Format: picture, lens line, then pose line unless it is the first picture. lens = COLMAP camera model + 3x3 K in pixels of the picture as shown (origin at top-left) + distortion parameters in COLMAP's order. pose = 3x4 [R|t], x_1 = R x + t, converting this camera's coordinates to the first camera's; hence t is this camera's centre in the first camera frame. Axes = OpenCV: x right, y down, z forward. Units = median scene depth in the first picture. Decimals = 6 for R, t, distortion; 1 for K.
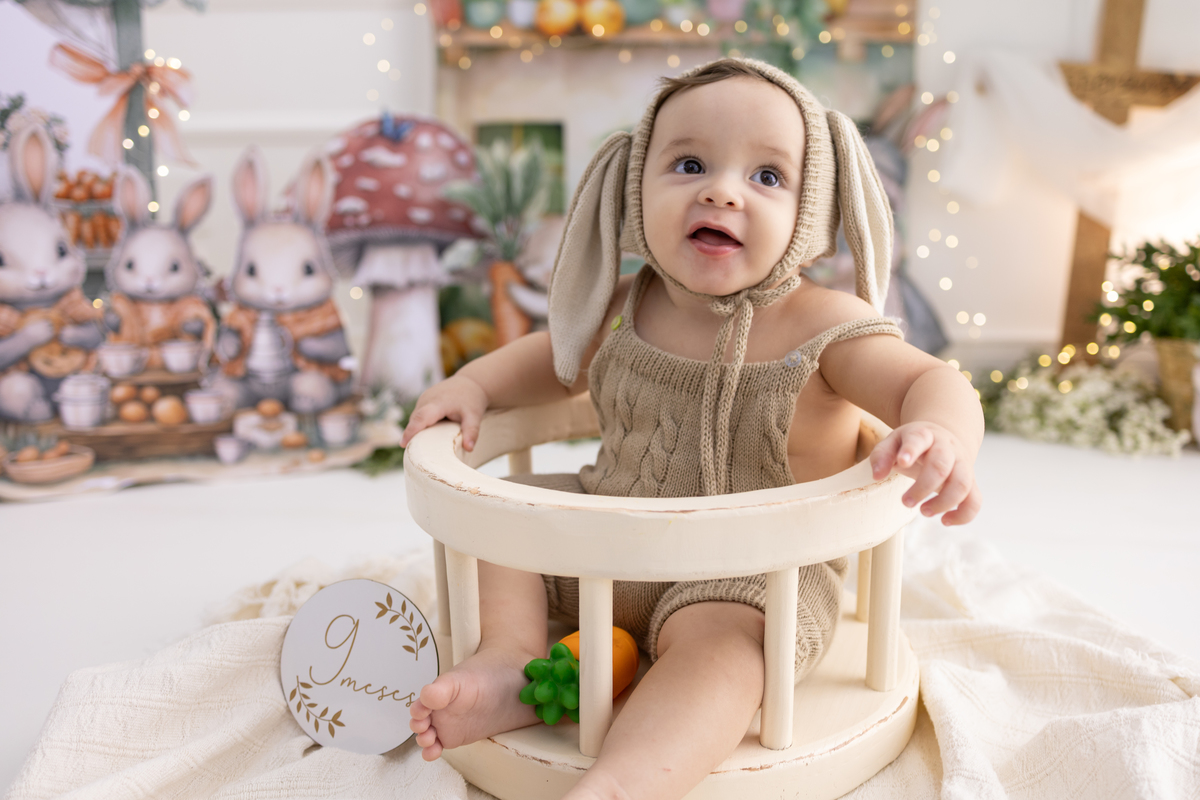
lens RADIAL K [[1212.4, 0, 603.8], [0, 1212.4, 395.3], [0, 0, 1]] dist [0.018577, 0.002218]
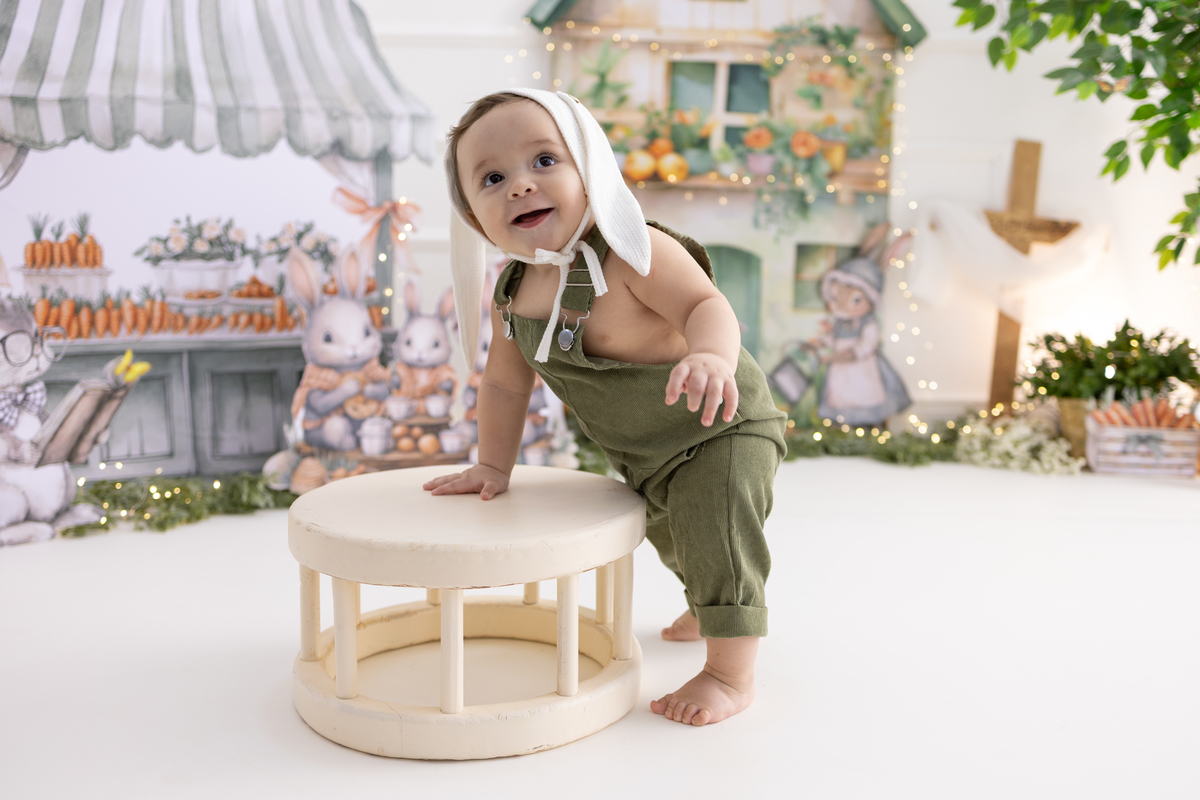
lens RADIAL K [[1256.6, 0, 601.1], [0, 1256.6, 391.1], [0, 0, 1]] dist [0.032352, 0.012994]
pose [[0.988144, 0.005392, 0.153435, -0.334313], [0.004543, 0.997919, -0.064323, 0.041060], [-0.153462, 0.064257, 0.986063, -0.438878]]
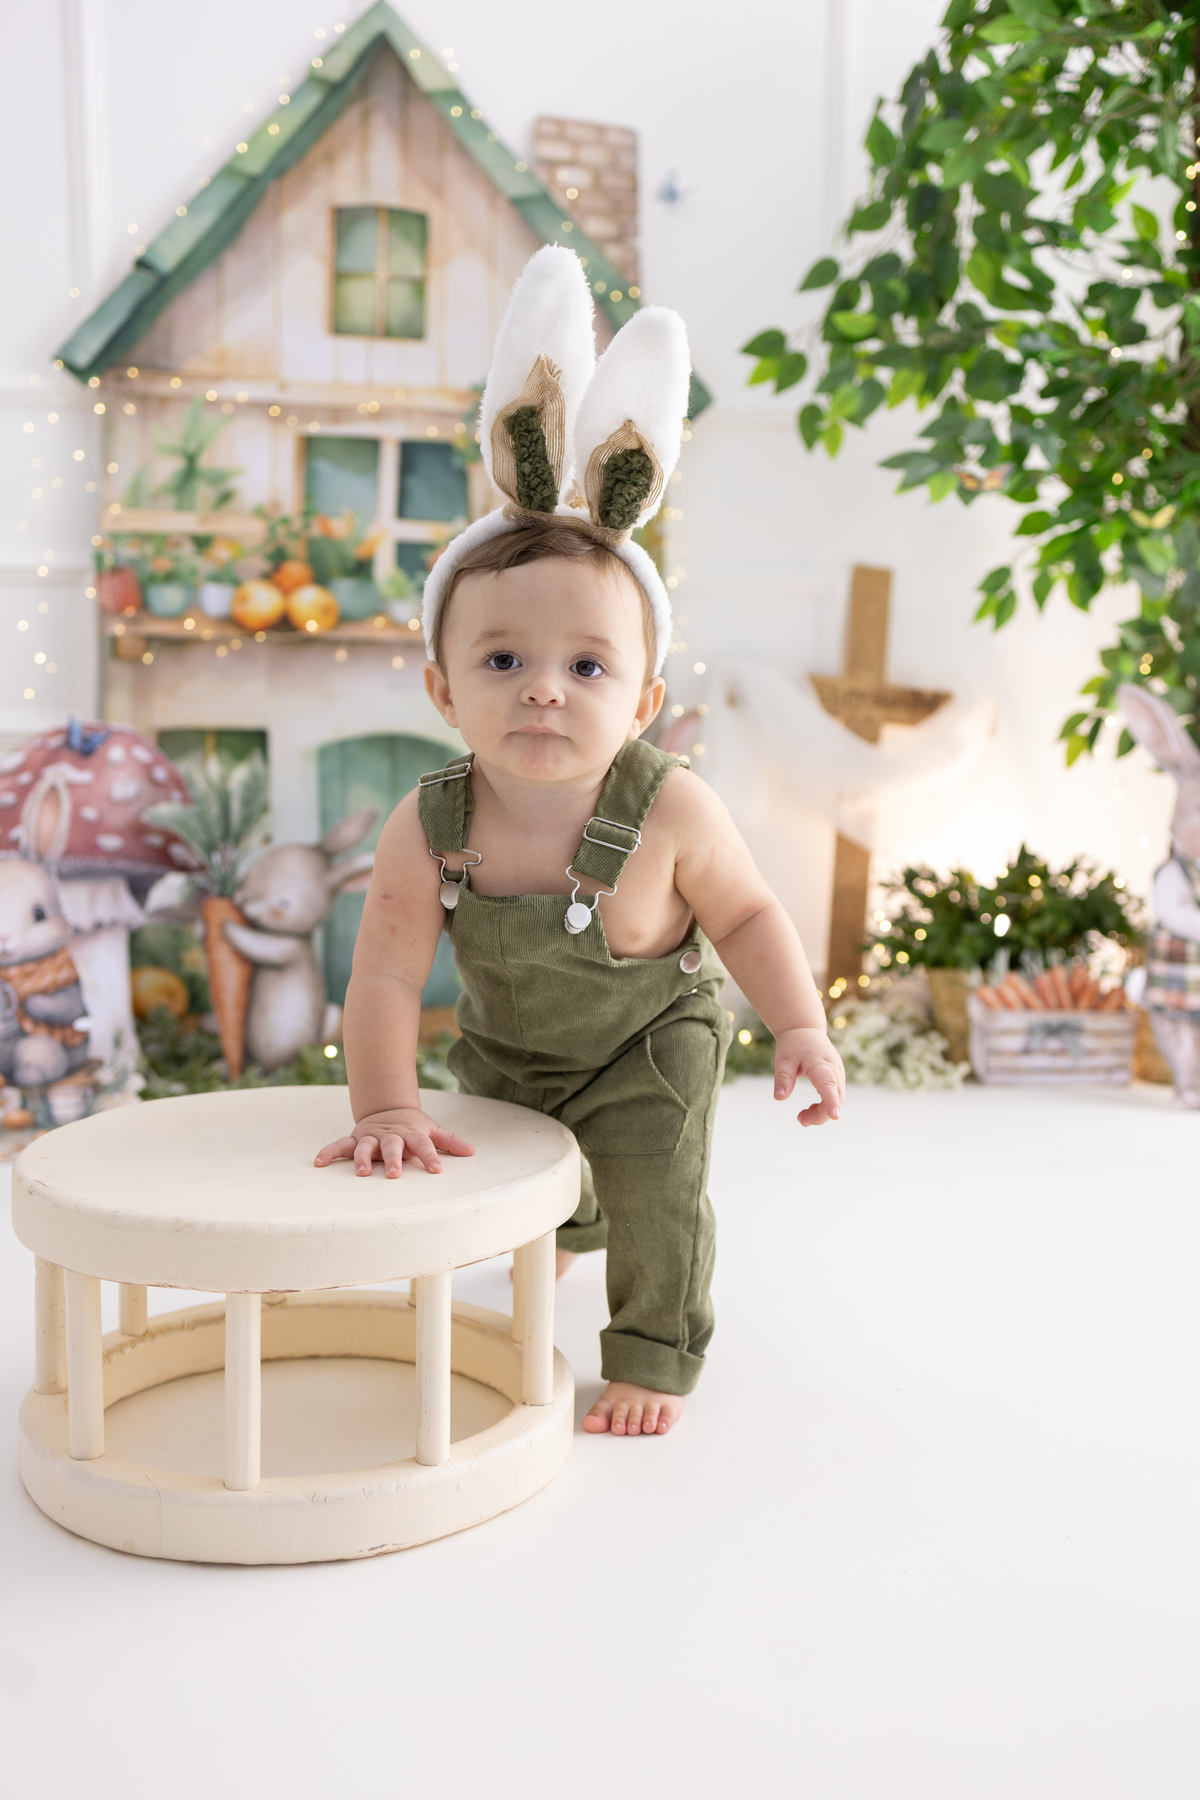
lens RADIAL K [[1885.0, 0, 591.0], [0, 1885.0, 896.4], [0, 0, 1]] dist [0.032352, 0.012994]
pose [[0.953748, -0.014721, 0.300248, -0.238380], [0.042679, 0.995314, -0.086771, 0.014139], [-0.297564, 0.095572, 0.949906, -0.330391]]
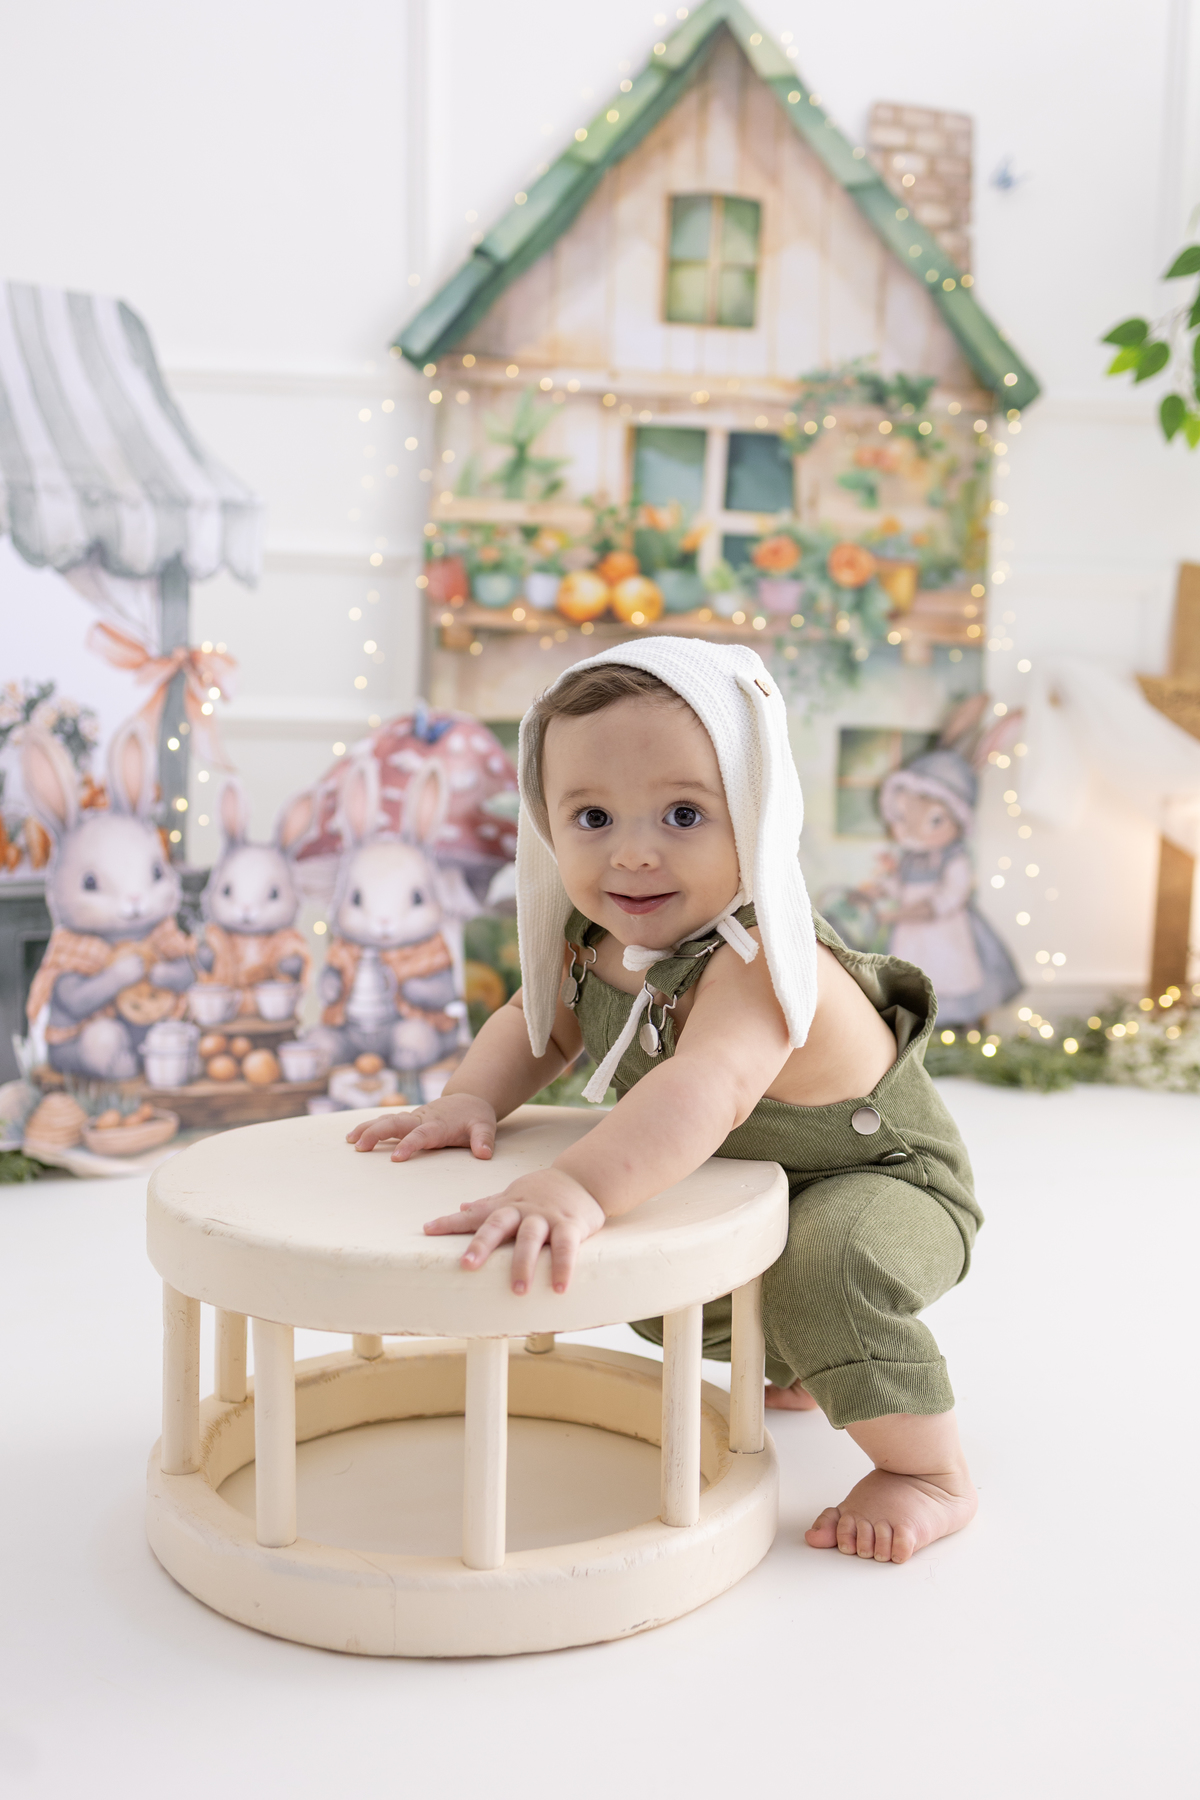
lens RADIAL K [[1998.7, 0, 592.3], [0, 1998.7, 900.0], [0, 0, 1]] dist [0.046165, -0.013753]
pose [[0.965434, 0.006205, 0.260575, -0.431508], [0.020900, 0.994655, -0.101119, 0.037378], [-0.259810, 0.103069, 0.960143, -0.332611]]
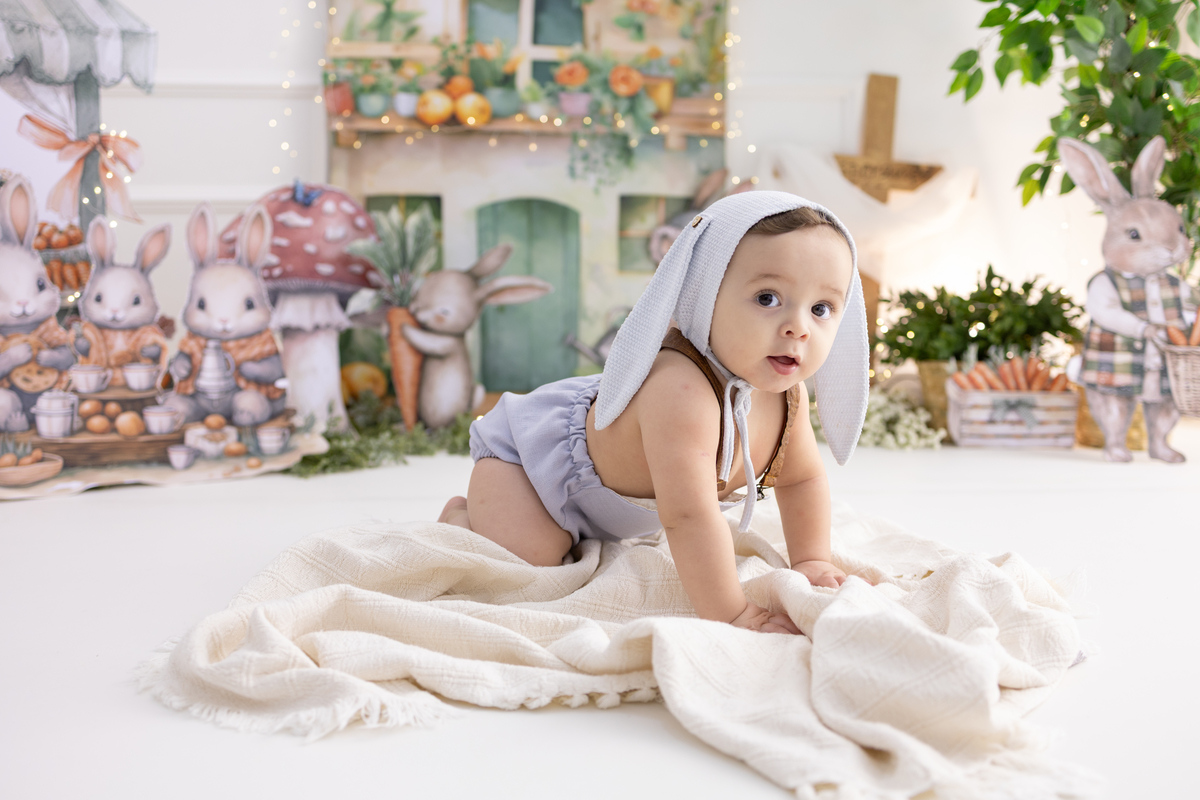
lens RADIAL K [[1192.5, 0, 594.6], [0, 1192.5, 396.9], [0, 0, 1]] dist [0.017471, -0.007892]
pose [[0.985264, -0.013724, 0.170488, -0.097877], [0.028551, 0.995987, -0.084821, 0.085147], [-0.168639, 0.088439, 0.981702, -0.178523]]
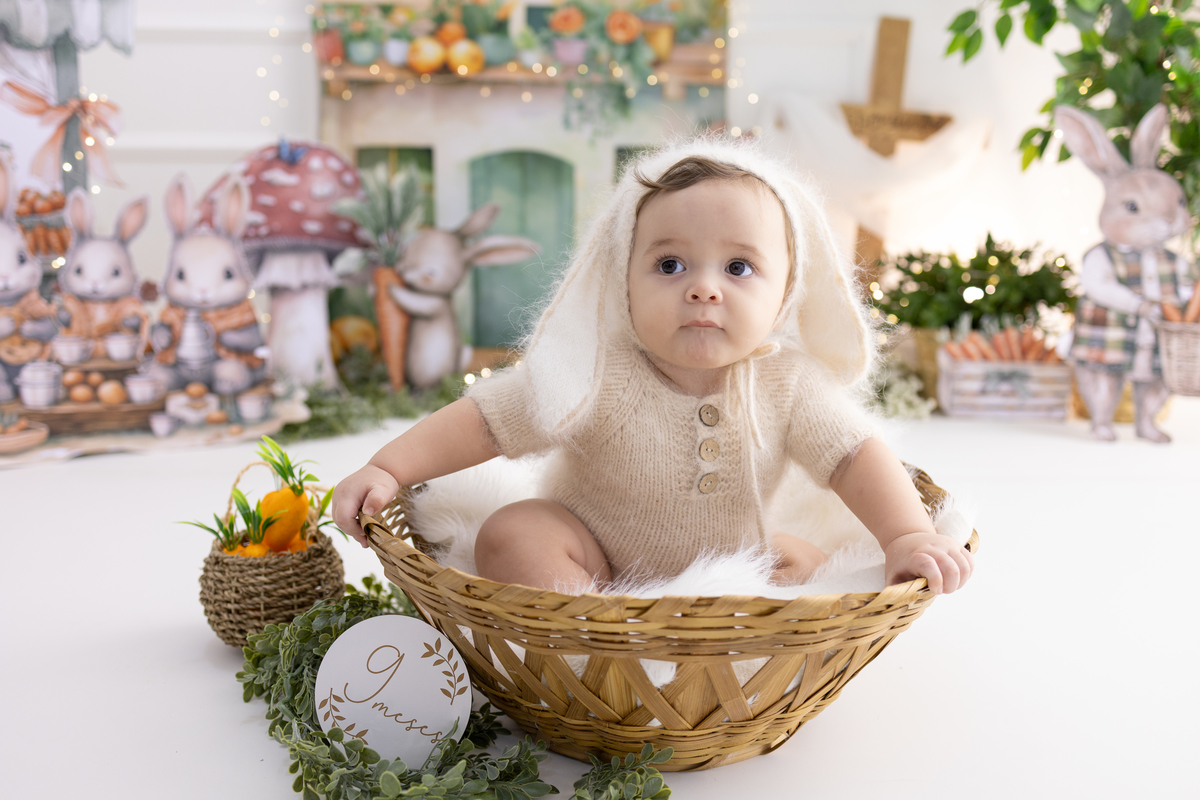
lens RADIAL K [[1282.9, 0, 598.2], [0, 1282.9, 396.6], [0, 0, 1]] dist [0.038024, -0.028874]
pose [[0.992621, -0.012765, 0.120588, -0.030915], [0.013087, 0.999913, -0.001885, 0.022054], [-0.120553, 0.003450, 0.992701, -0.275278]]
